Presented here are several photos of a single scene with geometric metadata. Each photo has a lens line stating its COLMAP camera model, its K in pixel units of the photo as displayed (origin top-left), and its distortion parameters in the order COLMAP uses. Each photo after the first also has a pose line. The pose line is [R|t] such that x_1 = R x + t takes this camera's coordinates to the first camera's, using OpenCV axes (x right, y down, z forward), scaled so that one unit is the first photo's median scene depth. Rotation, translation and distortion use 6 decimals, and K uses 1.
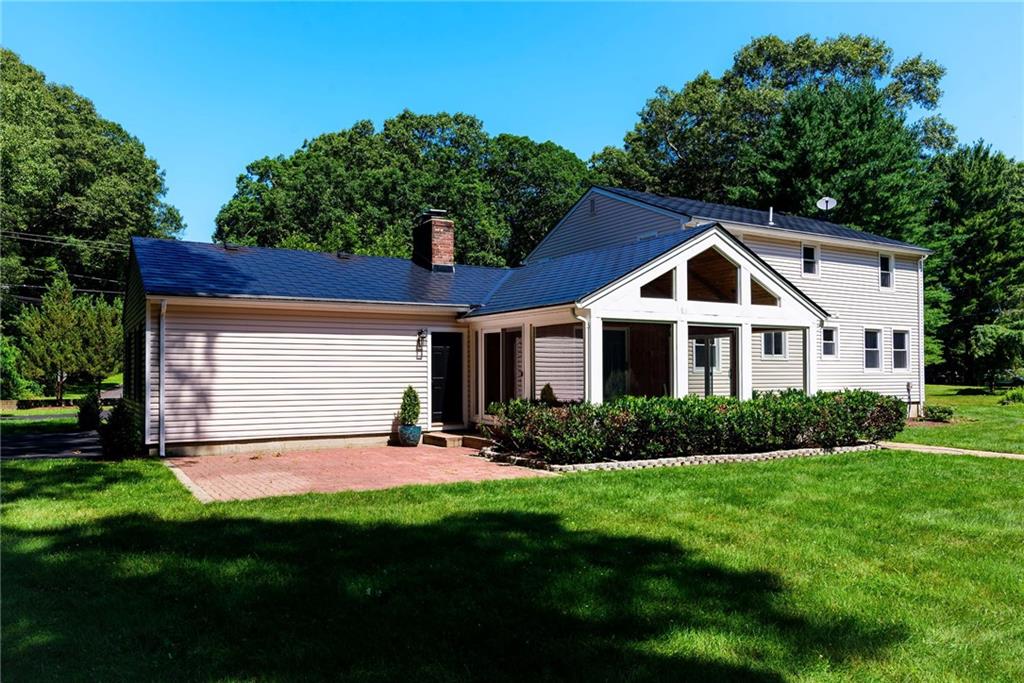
lens RADIAL K [[762.1, 0, 511.9], [0, 762.1, 341.9], [0, 0, 1]] dist [-0.001705, -0.001127]
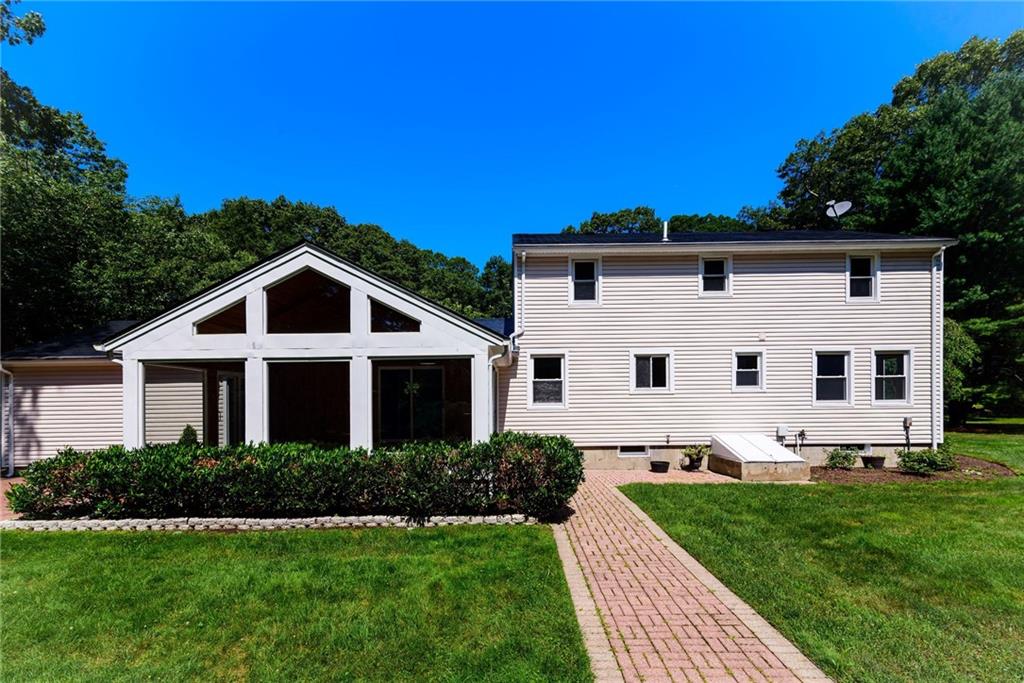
lens RADIAL K [[489.3, 0, 510.2], [0, 489.3, 402.6], [0, 0, 1]] dist [0.005473, 0.000489]
pose [[0.860233, -0.010752, -0.509788, 0.721607], [0.031963, 0.998949, 0.032867, 0.014301], [0.508899, -0.044568, 0.859672, 0.624459]]
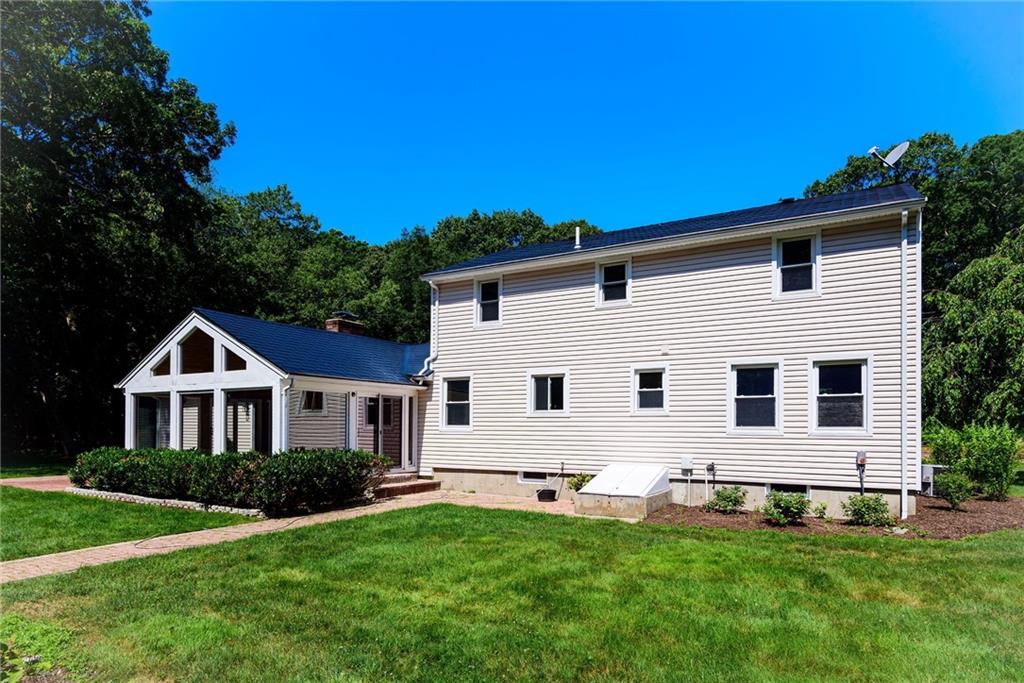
lens RADIAL K [[601.0, 0, 509.7], [0, 601.0, 422.4], [0, 0, 1]] dist [-0.022924, 0.003023]
pose [[0.483540, -0.004855, -0.875309, 1.306553], [0.031791, 0.999422, 0.012019, 0.029792], [0.874745, -0.033639, 0.483415, 0.951056]]
